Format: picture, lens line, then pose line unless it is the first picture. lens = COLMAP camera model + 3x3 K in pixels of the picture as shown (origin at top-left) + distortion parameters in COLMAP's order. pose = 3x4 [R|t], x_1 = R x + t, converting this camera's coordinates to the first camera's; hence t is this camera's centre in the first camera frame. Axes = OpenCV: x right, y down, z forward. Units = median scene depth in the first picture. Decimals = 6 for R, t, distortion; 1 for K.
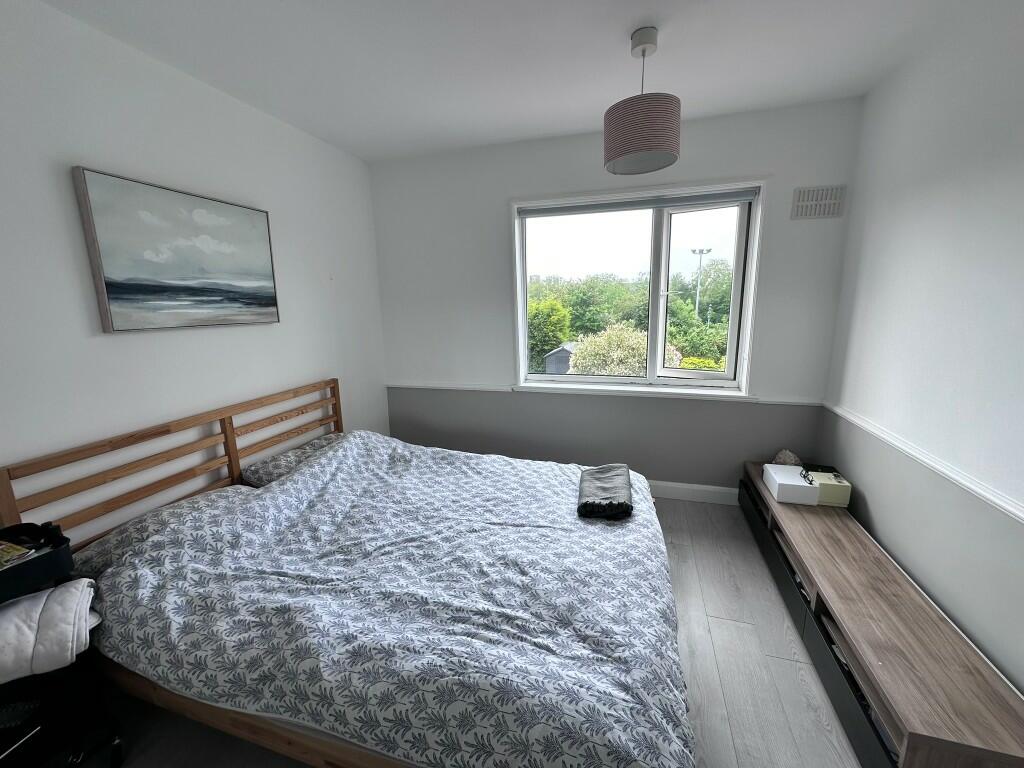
lens RADIAL K [[411.9, 0, 512.0], [0, 411.9, 384.0], [0, 0, 1]] dist [0.000037, -0.000016]
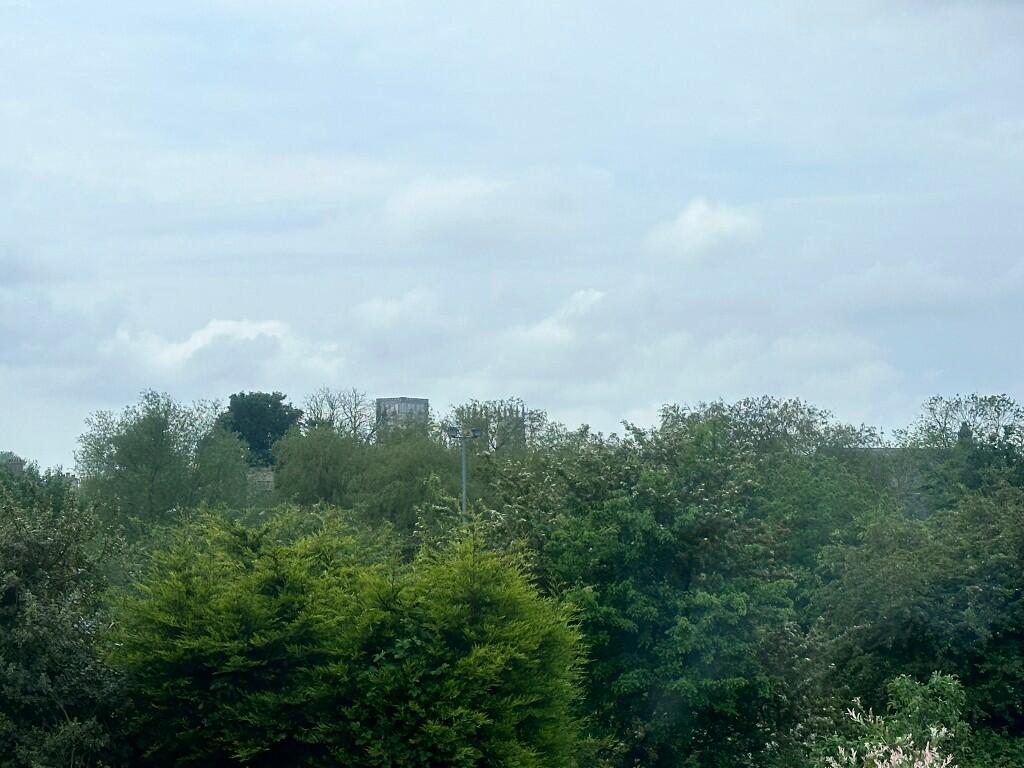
lens RADIAL K [[2181.8, 0, 512.0], [0, 2181.8, 384.0], [0, 0, 1]] dist [0.004158, 0.009213]
pose [[0.994294, 0.027554, 0.103058, 0.014032], [0.000347, 0.965226, -0.261417, -0.027945], [-0.106678, 0.259961, 0.959708, 0.096494]]
